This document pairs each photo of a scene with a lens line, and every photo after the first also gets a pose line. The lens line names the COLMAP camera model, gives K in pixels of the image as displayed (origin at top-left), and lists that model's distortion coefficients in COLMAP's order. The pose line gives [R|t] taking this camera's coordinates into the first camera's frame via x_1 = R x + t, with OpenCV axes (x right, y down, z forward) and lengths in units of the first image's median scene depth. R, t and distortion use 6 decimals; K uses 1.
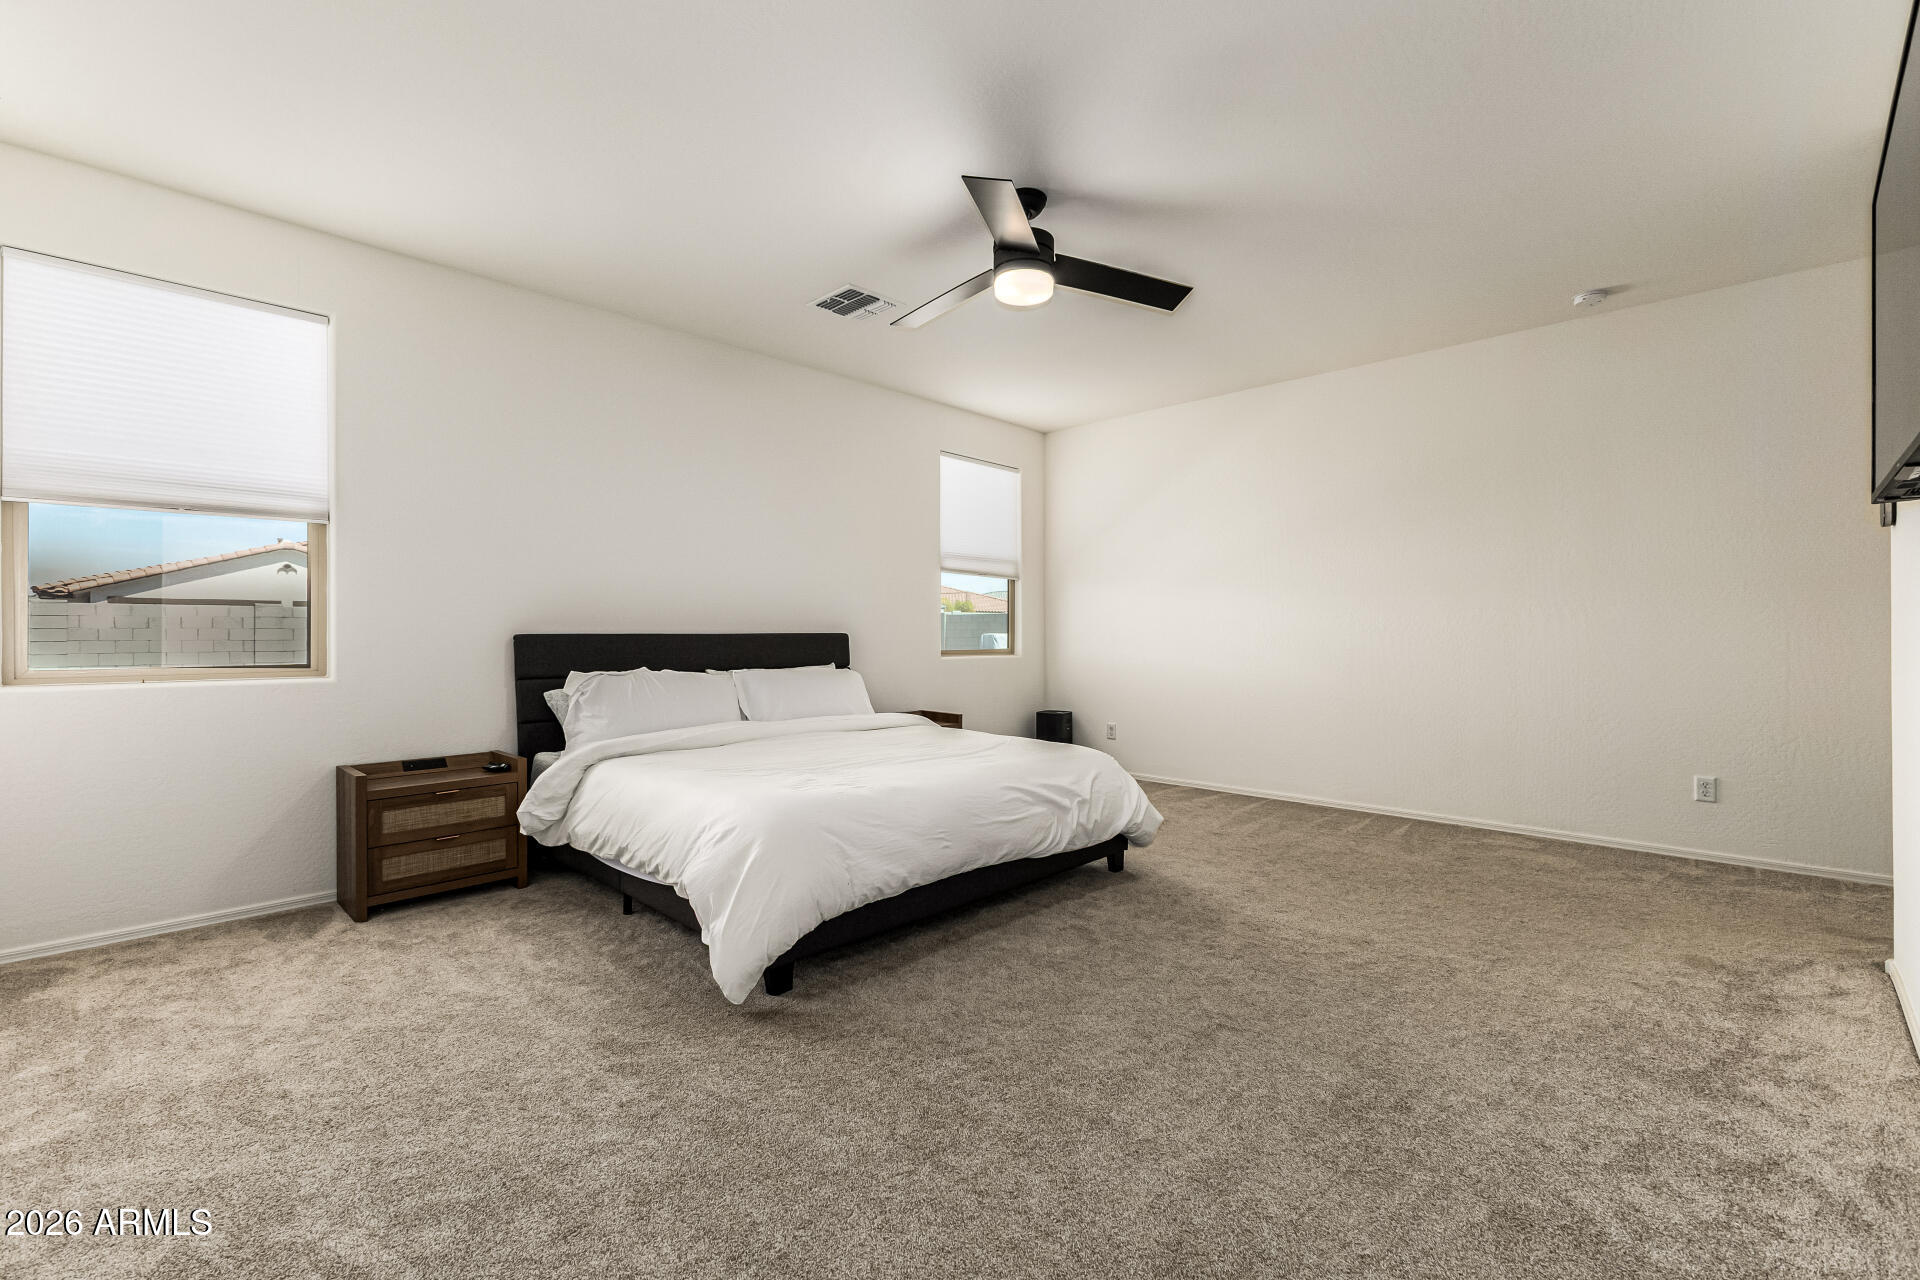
lens RADIAL K [[835.5, 0, 956.5], [0, 835.5, 633.5], [0, 0, 1]] dist [0.010584, -0.001717]
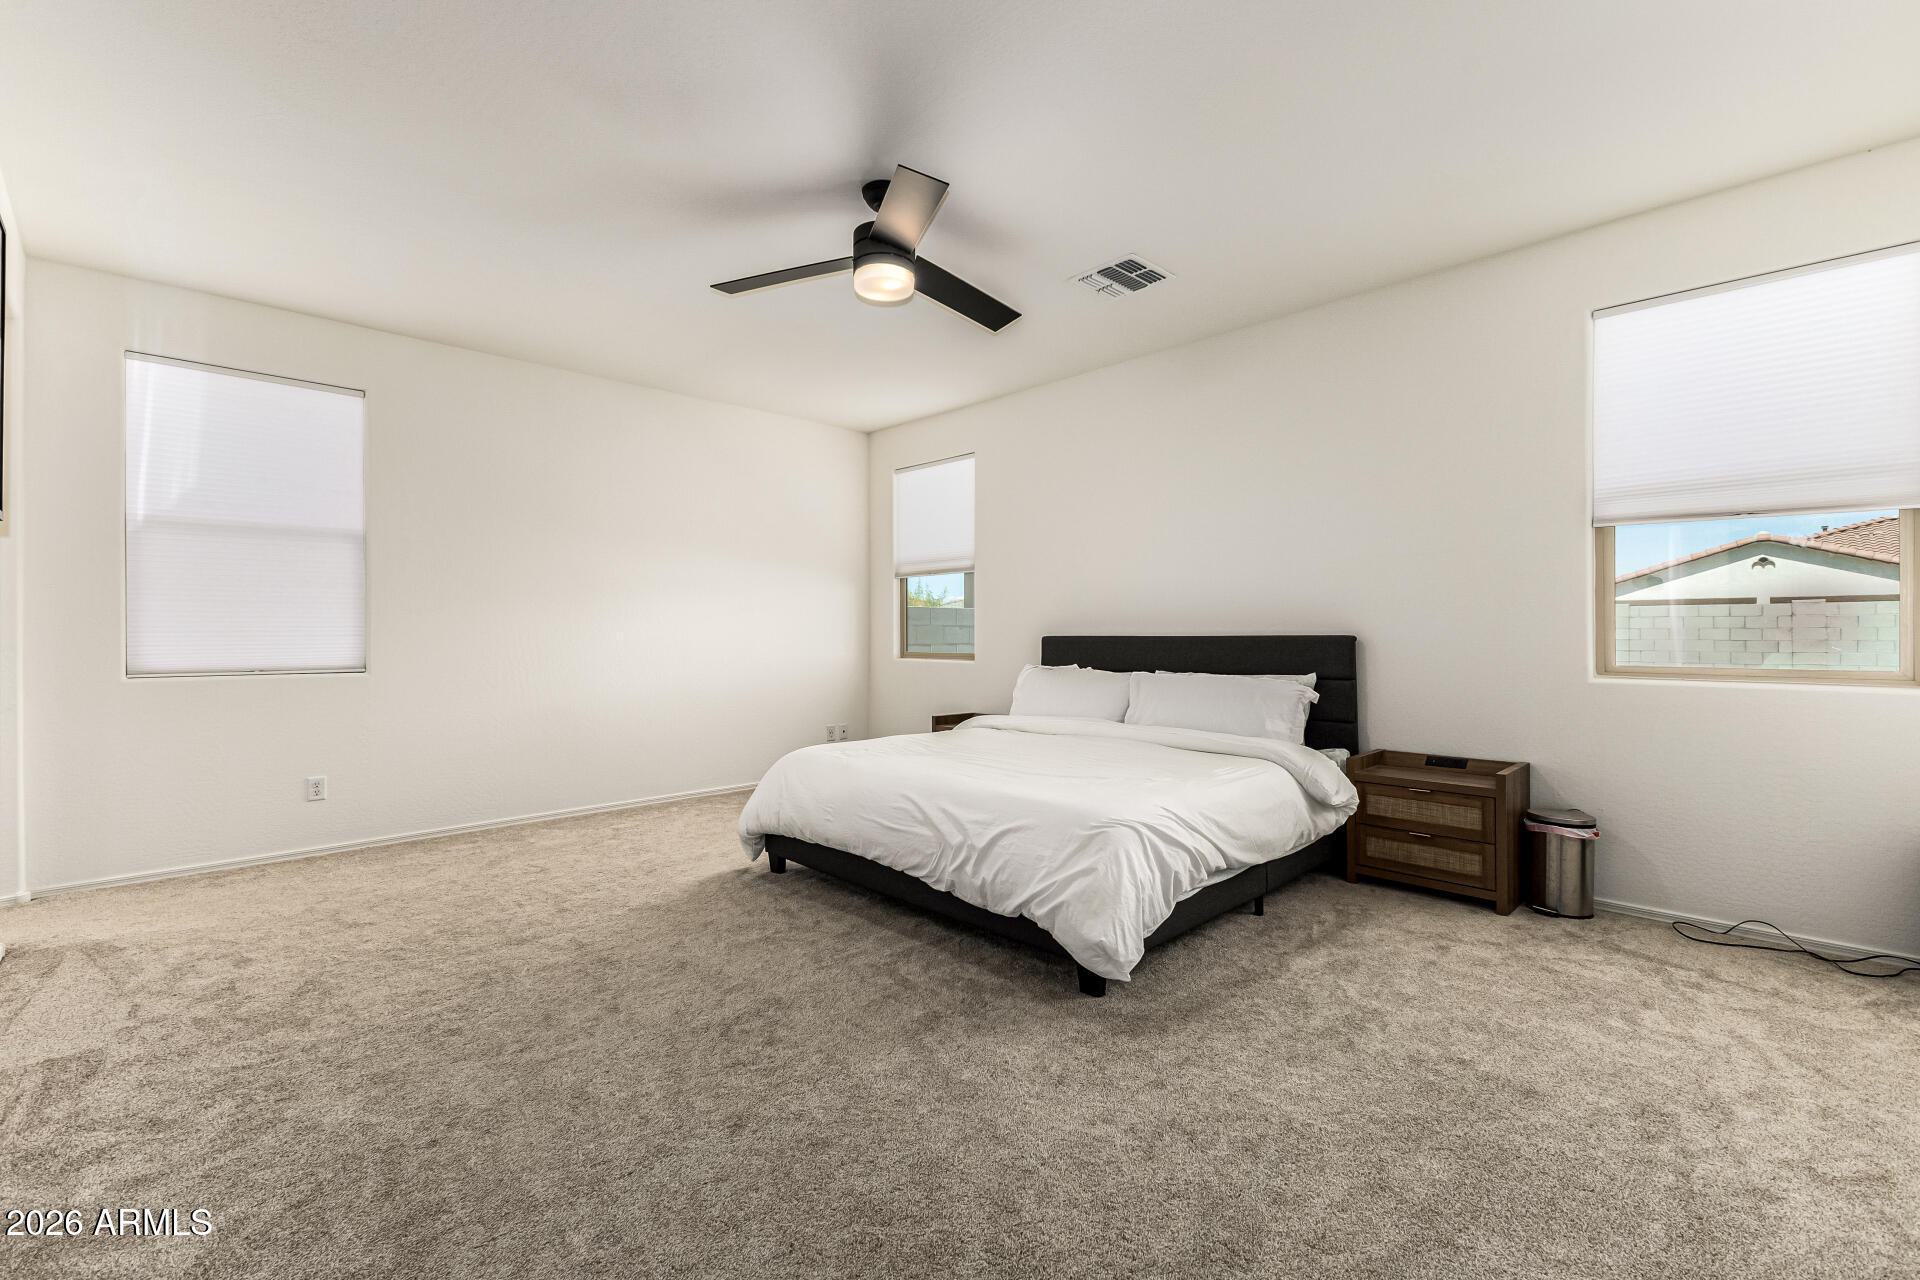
lens RADIAL K [[835.5, 0, 956.5], [0, 835.5, 642.6], [0, 0, 1]] dist [0.010584, -0.001717]
pose [[-0.042184, 0.007624, -0.999081, 0.881870], [0.003522, 0.999966, 0.007482, 0.000301], [0.999104, -0.003203, -0.042209, 0.951430]]
